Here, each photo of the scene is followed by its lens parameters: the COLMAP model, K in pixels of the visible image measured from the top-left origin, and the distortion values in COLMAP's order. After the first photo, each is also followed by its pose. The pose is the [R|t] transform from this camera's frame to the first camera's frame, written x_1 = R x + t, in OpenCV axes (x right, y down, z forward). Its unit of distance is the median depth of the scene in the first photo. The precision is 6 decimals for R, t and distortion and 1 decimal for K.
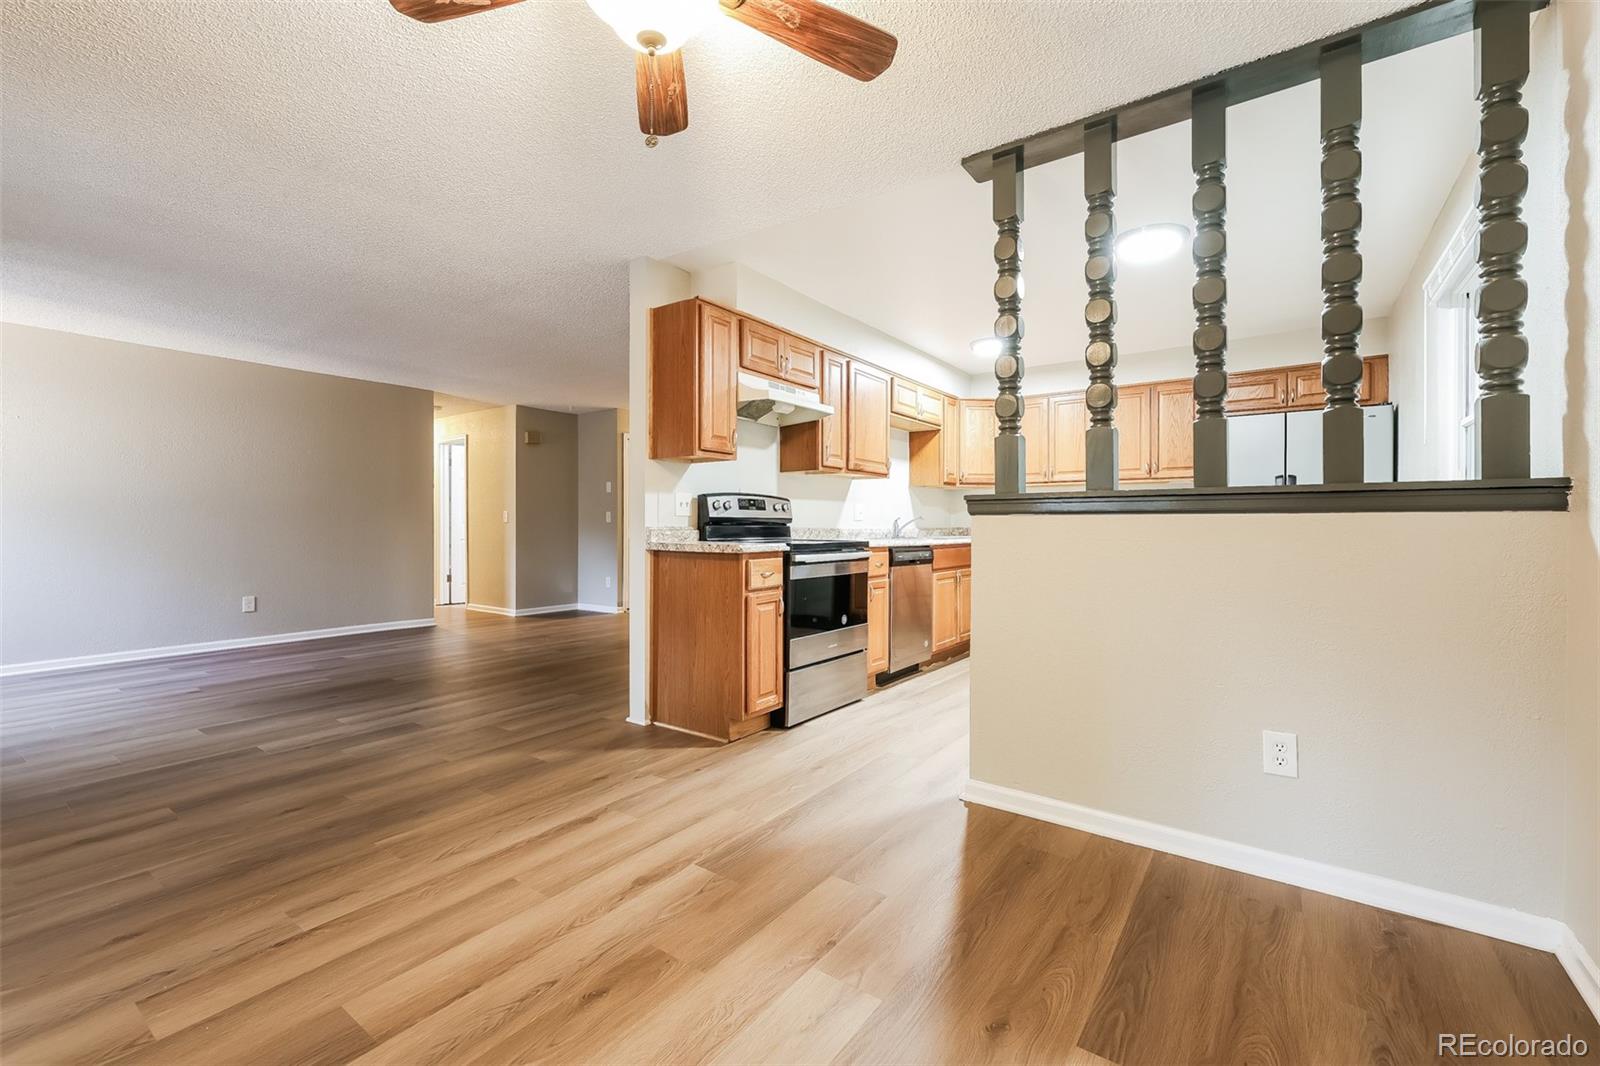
lens RADIAL K [[666.7, 0, 788.5], [0, 666.7, 523.2], [0, 0, 1]] dist [0.004573, 0.000228]
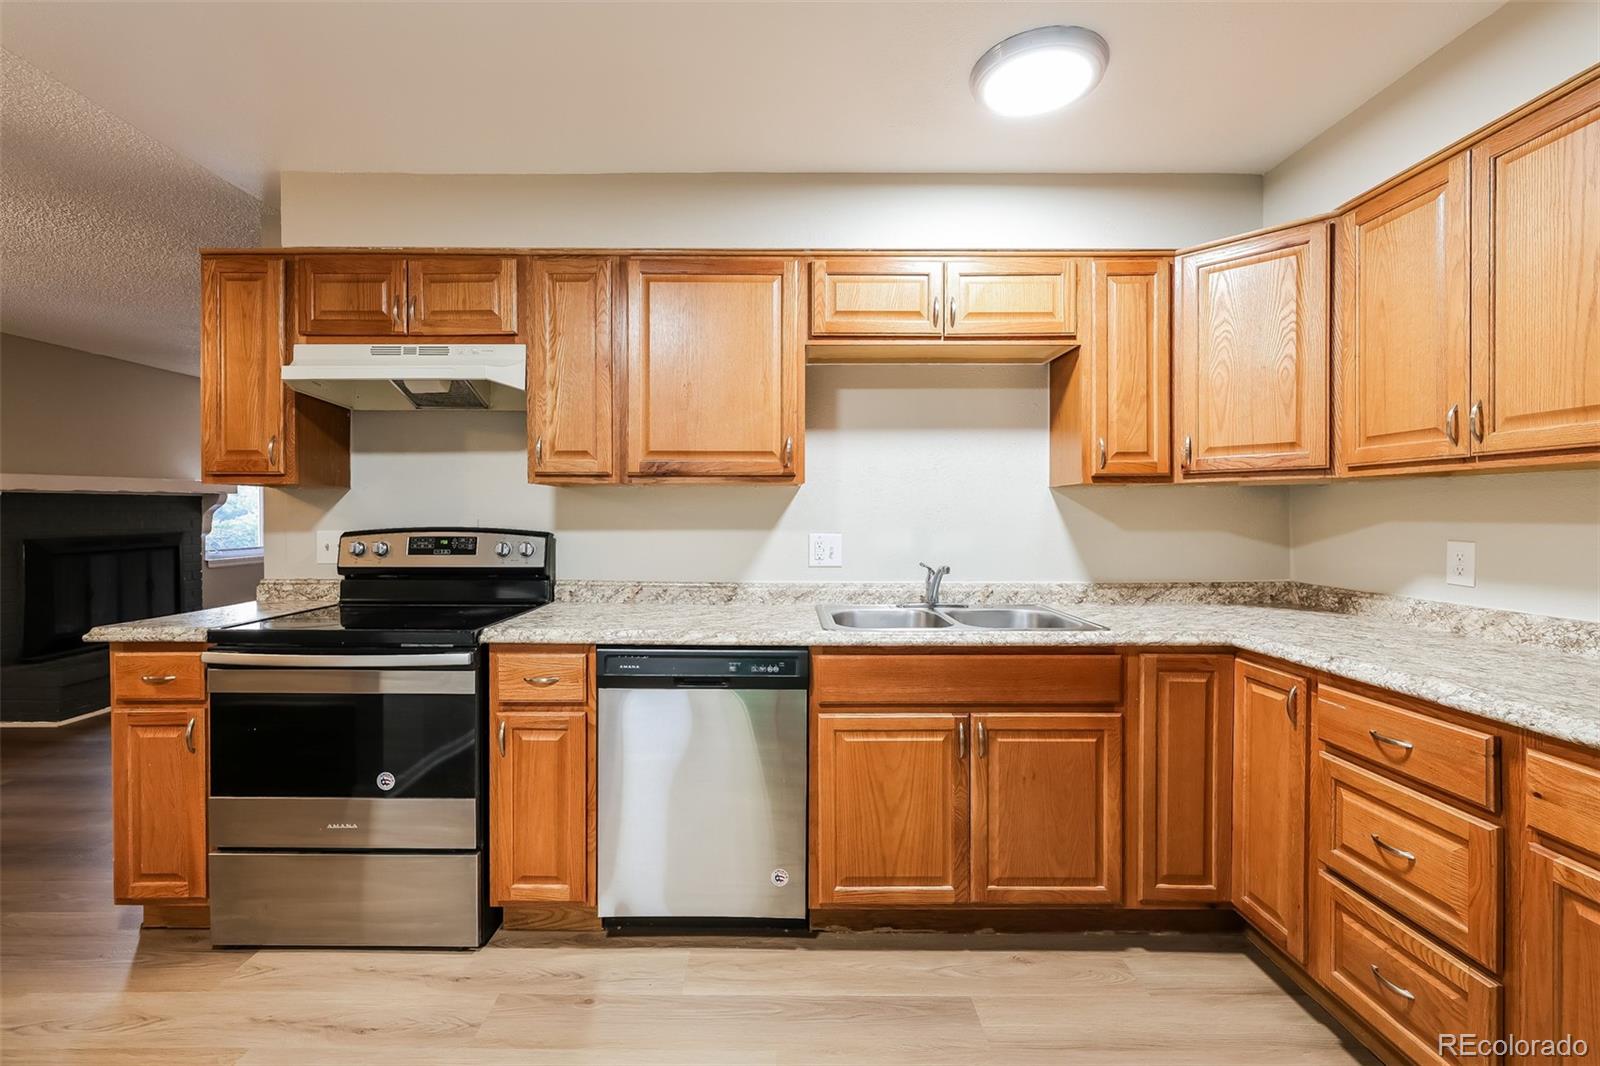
lens RADIAL K [[675.8, 0, 792.2], [0, 675.8, 519.9], [0, 0, 1]] dist [0.000968, -0.000240]
pose [[0.601992, 0.005507, -0.798483, 0.522588], [0.001759, 0.999965, 0.008224, -0.046108], [0.798500, -0.006355, 0.601961, 0.716175]]
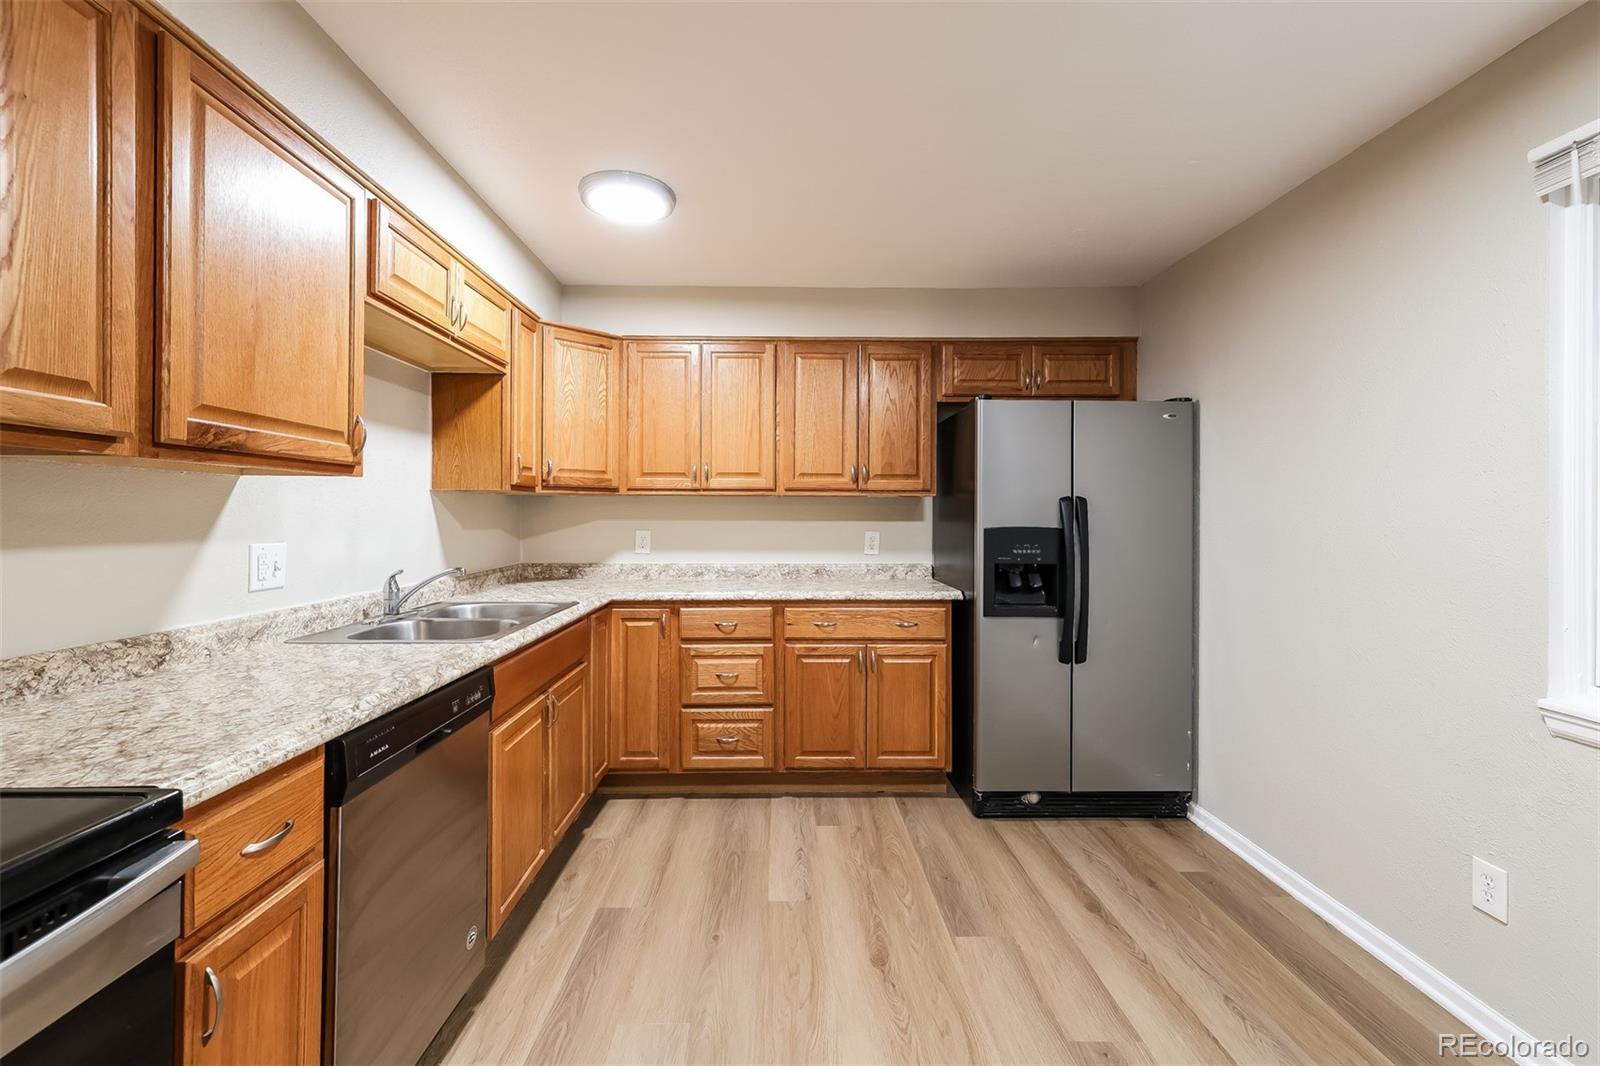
lens RADIAL K [[670.5, 0, 783.4], [0, 670.5, 513.9], [0, 0, 1]] dist [0.001170, 0.000149]
pose [[0.801624, 0.002304, 0.597824, 0.118101], [-0.003478, 0.999994, 0.000810, -0.048725], [-0.597818, -0.002729, 0.801627, 0.578537]]
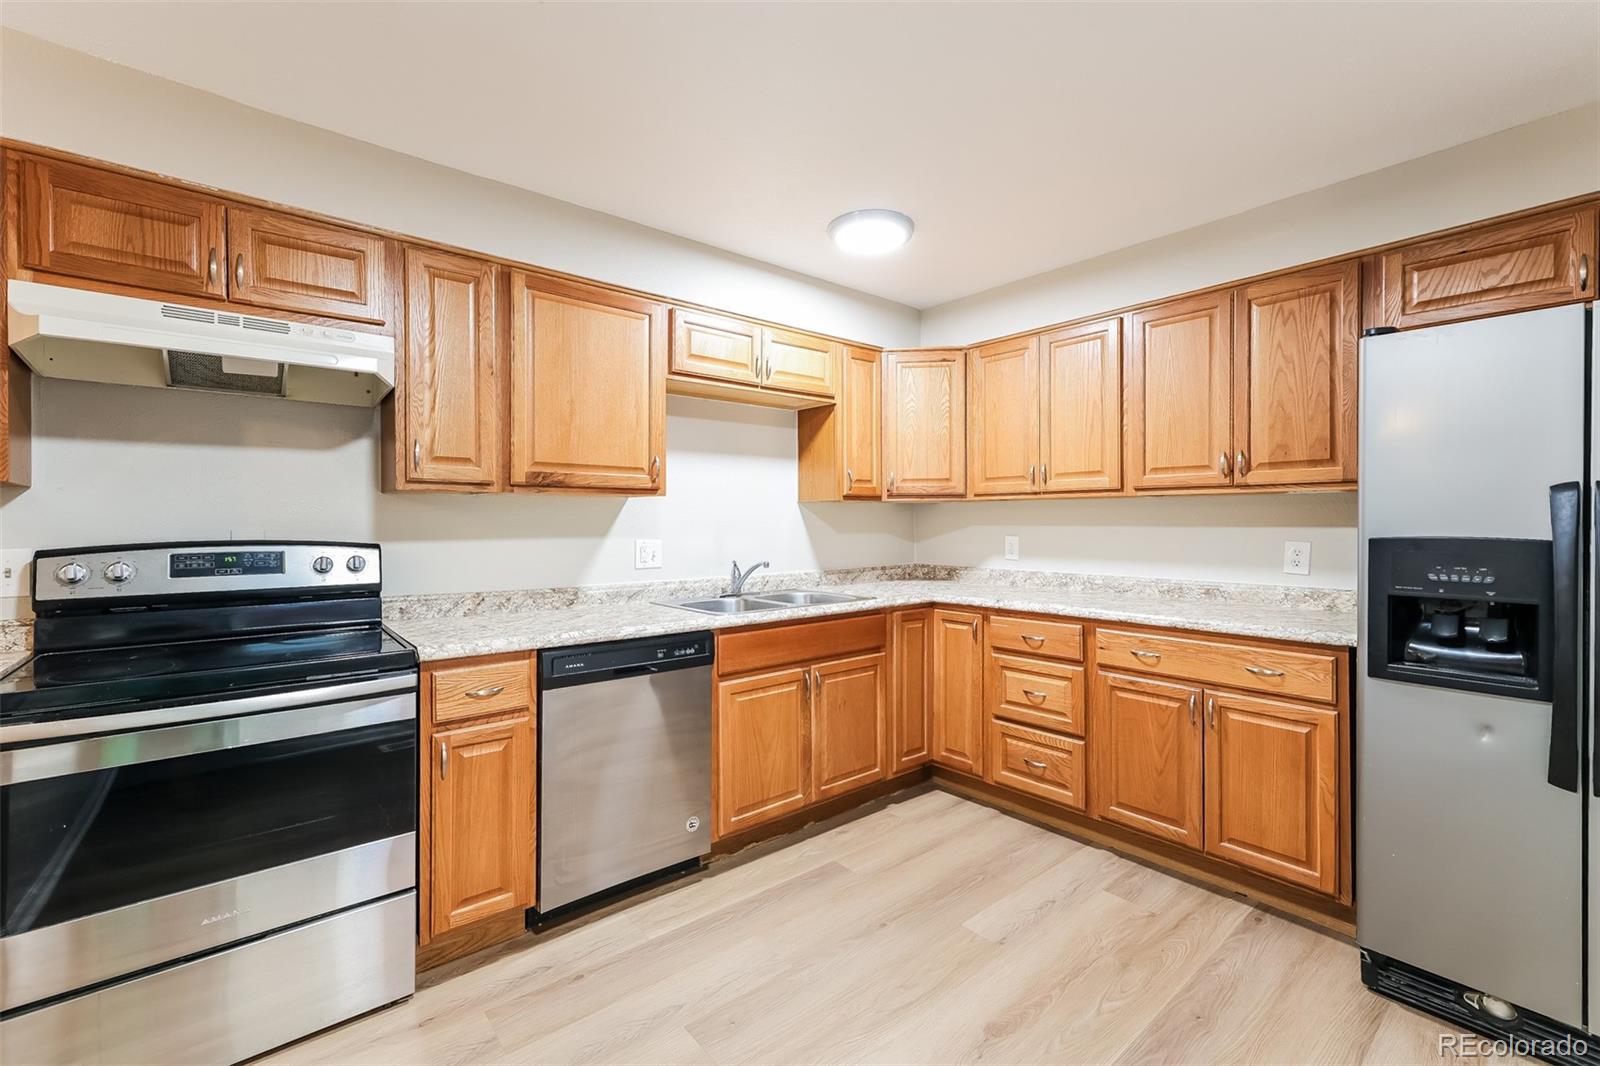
lens RADIAL K [[666.7, 0, 788.5], [0, 666.7, 523.2], [0, 0, 1]] dist [0.004573, 0.000228]
pose [[0.970302, -0.002615, -0.241883, 0.380415], [0.004044, 0.999977, 0.005413, -0.048147], [0.241863, -0.006231, 0.970290, 0.503733]]
